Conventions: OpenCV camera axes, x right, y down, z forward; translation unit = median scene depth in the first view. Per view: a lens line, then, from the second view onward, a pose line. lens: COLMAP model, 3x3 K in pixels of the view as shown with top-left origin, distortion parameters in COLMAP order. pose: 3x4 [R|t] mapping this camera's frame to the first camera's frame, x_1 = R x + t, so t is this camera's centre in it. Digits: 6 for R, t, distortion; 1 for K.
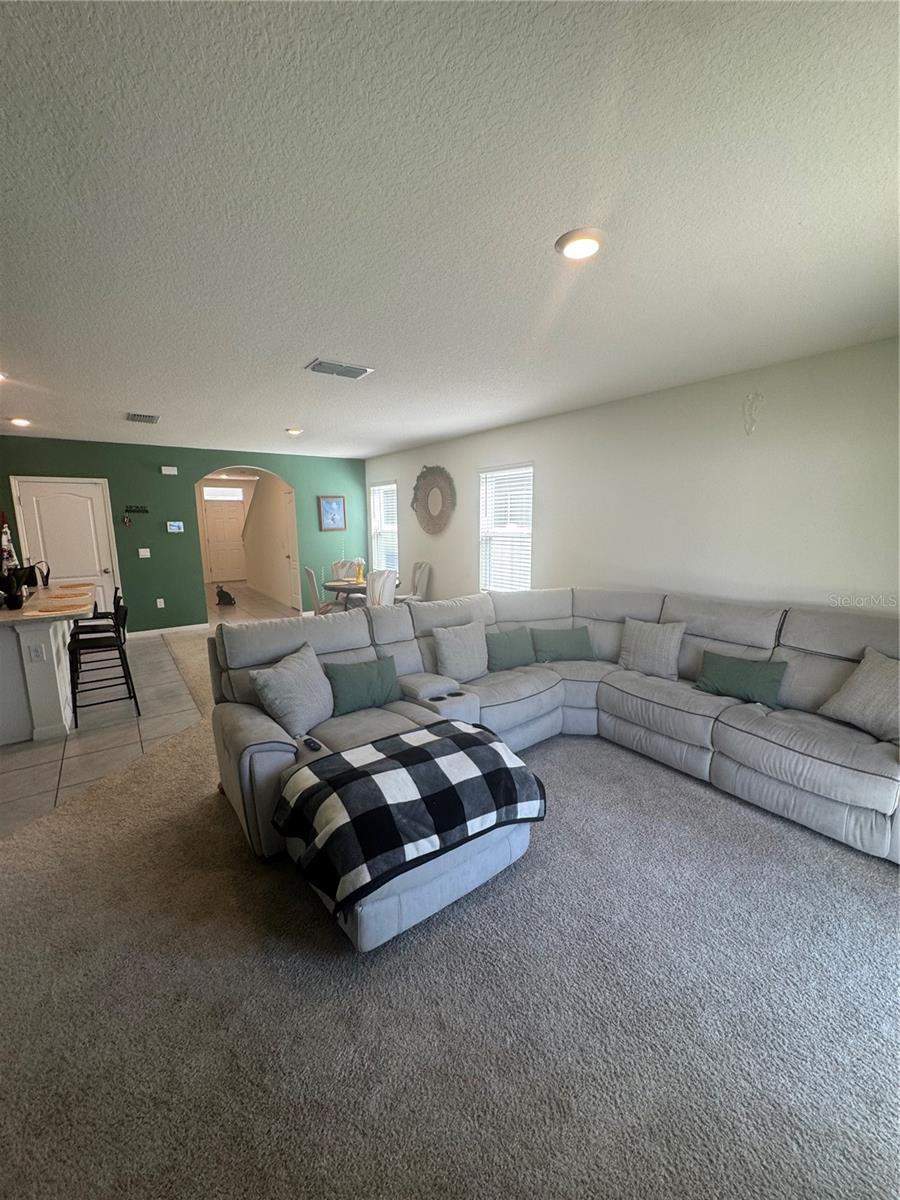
lens RADIAL K [[479.9, 0, 455.3], [0, 479.9, 602.2], [0, 0, 1]] dist [-0.003276, 0.000887]
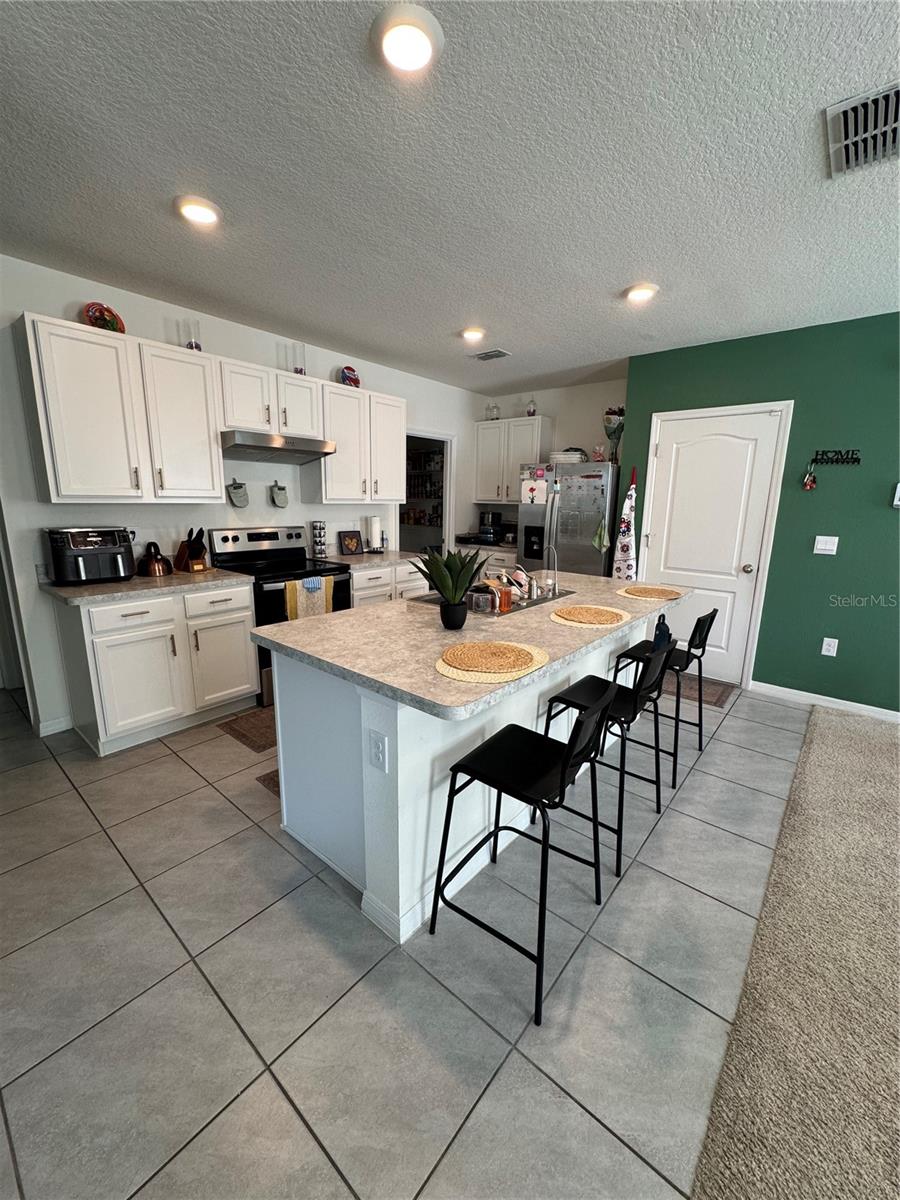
lens RADIAL K [[479.9, 0, 450.1], [0, 479.9, 598.3], [0, 0, 1]] dist [-0.003276, 0.000887]
pose [[0.242132, 0.210454, -0.947144, -0.285209], [-0.187162, 0.967988, 0.167239, -0.065482], [0.952020, 0.136776, 0.273770, 0.551414]]
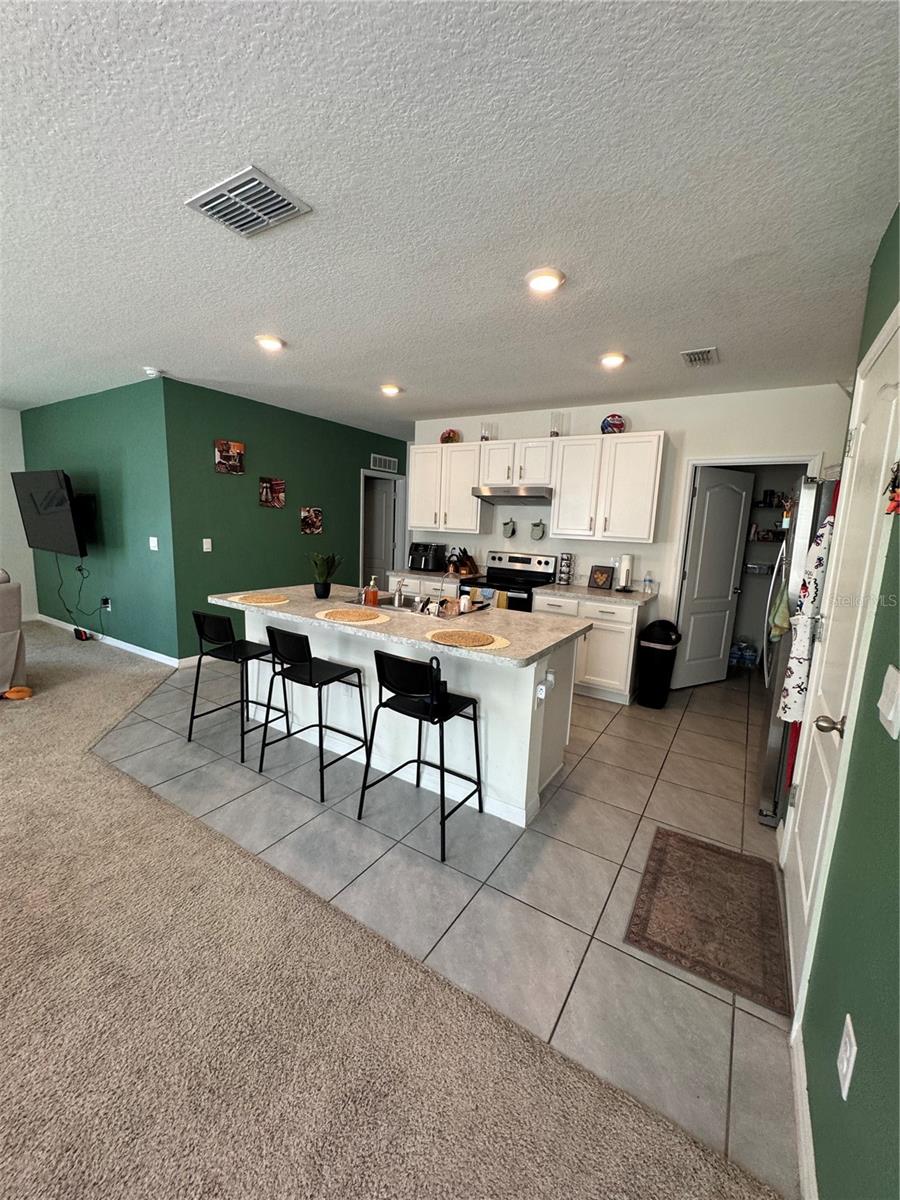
lens RADIAL K [[479.9, 0, 454.1], [0, 479.9, 598.0], [0, 0, 1]] dist [-0.003276, 0.000887]
pose [[-0.929178, 0.028443, -0.368537, -0.530482], [-0.096073, 0.944185, 0.315095, -0.186106], [0.356929, 0.328185, -0.874583, 1.201717]]
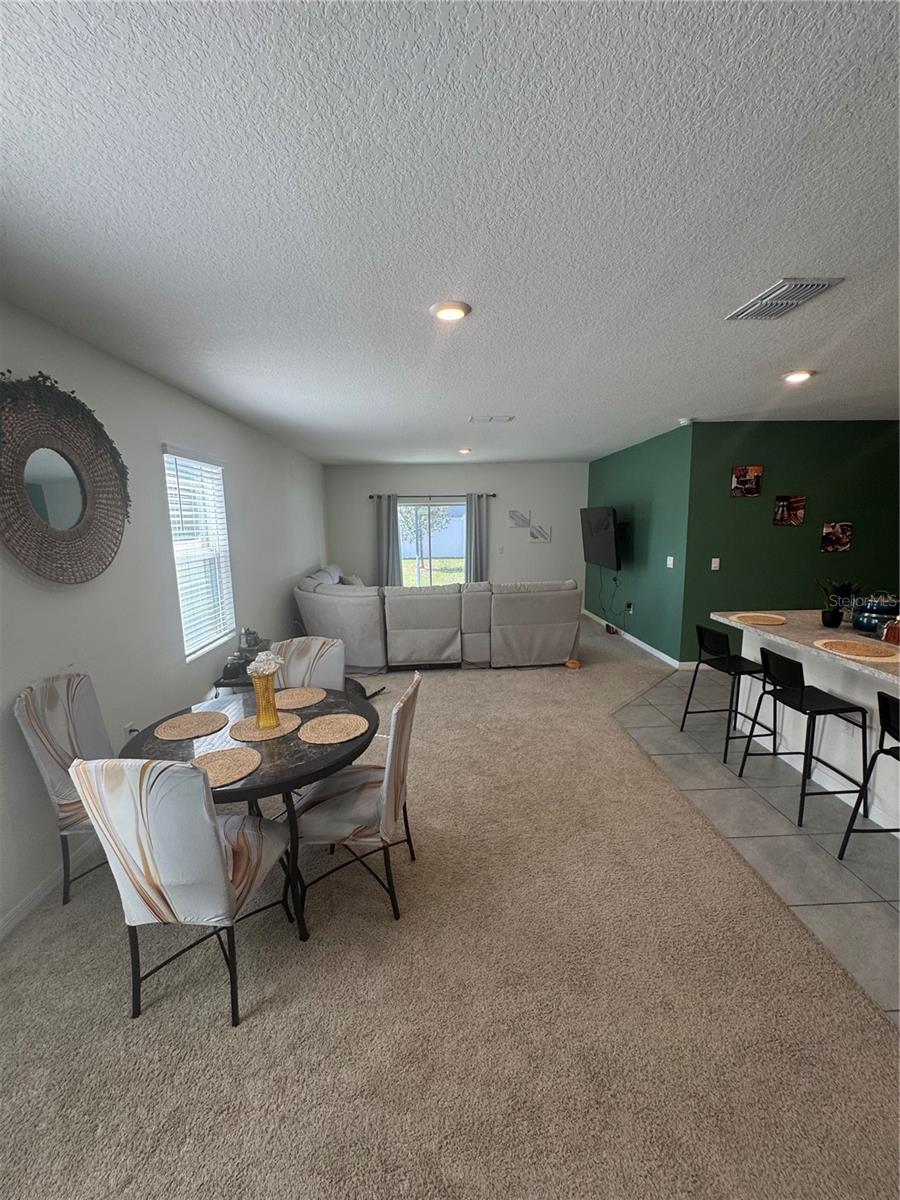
lens RADIAL K [[479.9, 0, 450.7], [0, 479.9, 602.3], [0, 0, 1]] dist [-0.003276, 0.000887]
pose [[-0.825526, -0.069094, 0.560118, -0.541734], [0.122013, 0.947155, 0.296666, -0.232103], [-0.551016, 0.313248, -0.773471, 1.297977]]
